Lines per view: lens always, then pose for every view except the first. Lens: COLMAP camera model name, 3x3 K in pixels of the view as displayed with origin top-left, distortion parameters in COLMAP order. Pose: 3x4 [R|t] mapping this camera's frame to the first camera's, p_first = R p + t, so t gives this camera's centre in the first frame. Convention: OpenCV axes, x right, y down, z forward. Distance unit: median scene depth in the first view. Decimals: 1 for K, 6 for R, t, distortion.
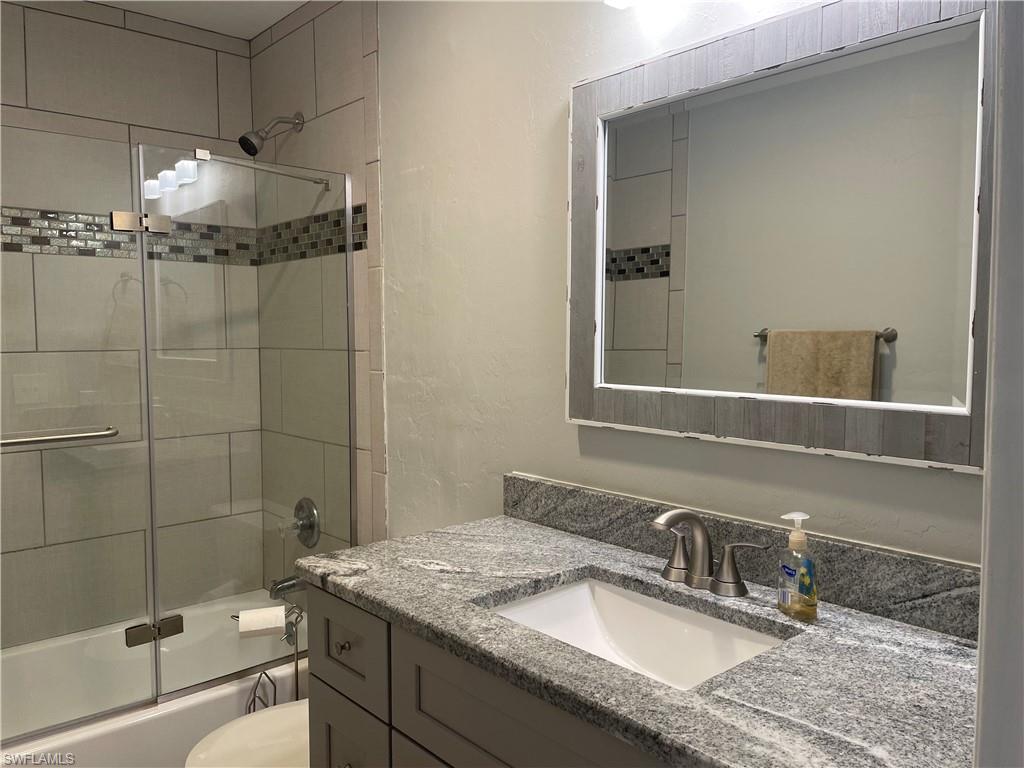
lens RADIAL K [[772.3, 0, 507.4], [0, 772.3, 380.7], [0, 0, 1]] dist [0.088543, -0.120372]
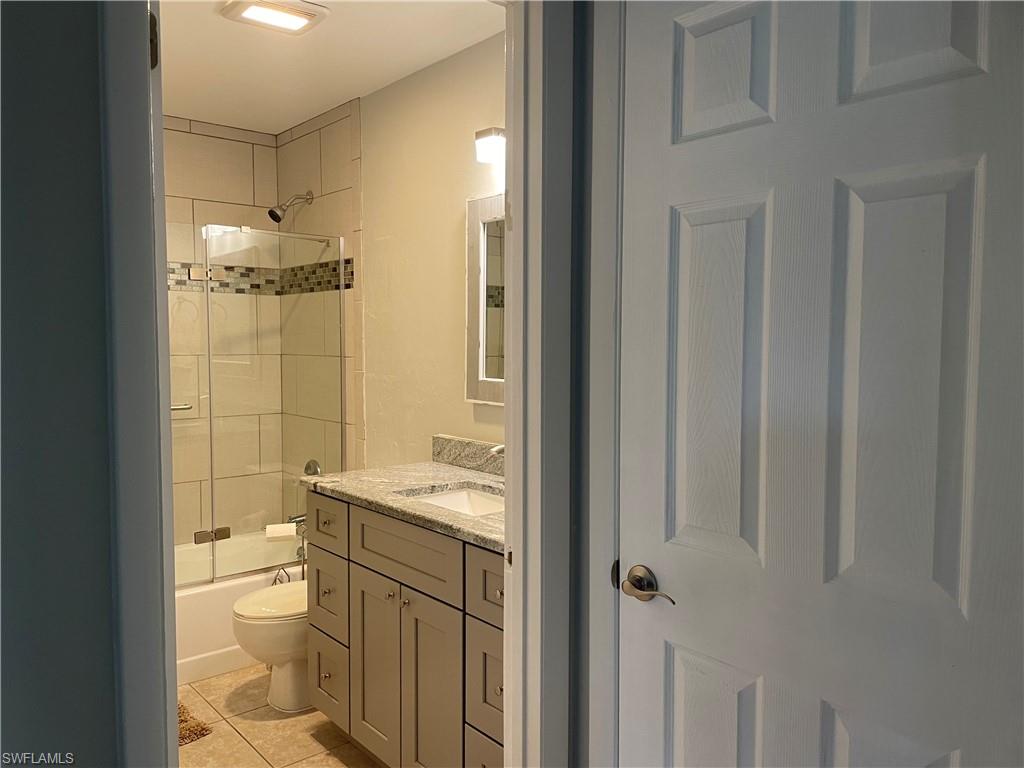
lens RADIAL K [[772.3, 0, 507.4], [0, 772.3, 380.7], [0, 0, 1]] dist [0.088543, -0.120372]
pose [[0.999632, 0.006959, -0.026233, 0.153943], [-0.007131, 0.999954, -0.006473, 0.014389], [0.026186, 0.006658, 0.999635, -0.474942]]
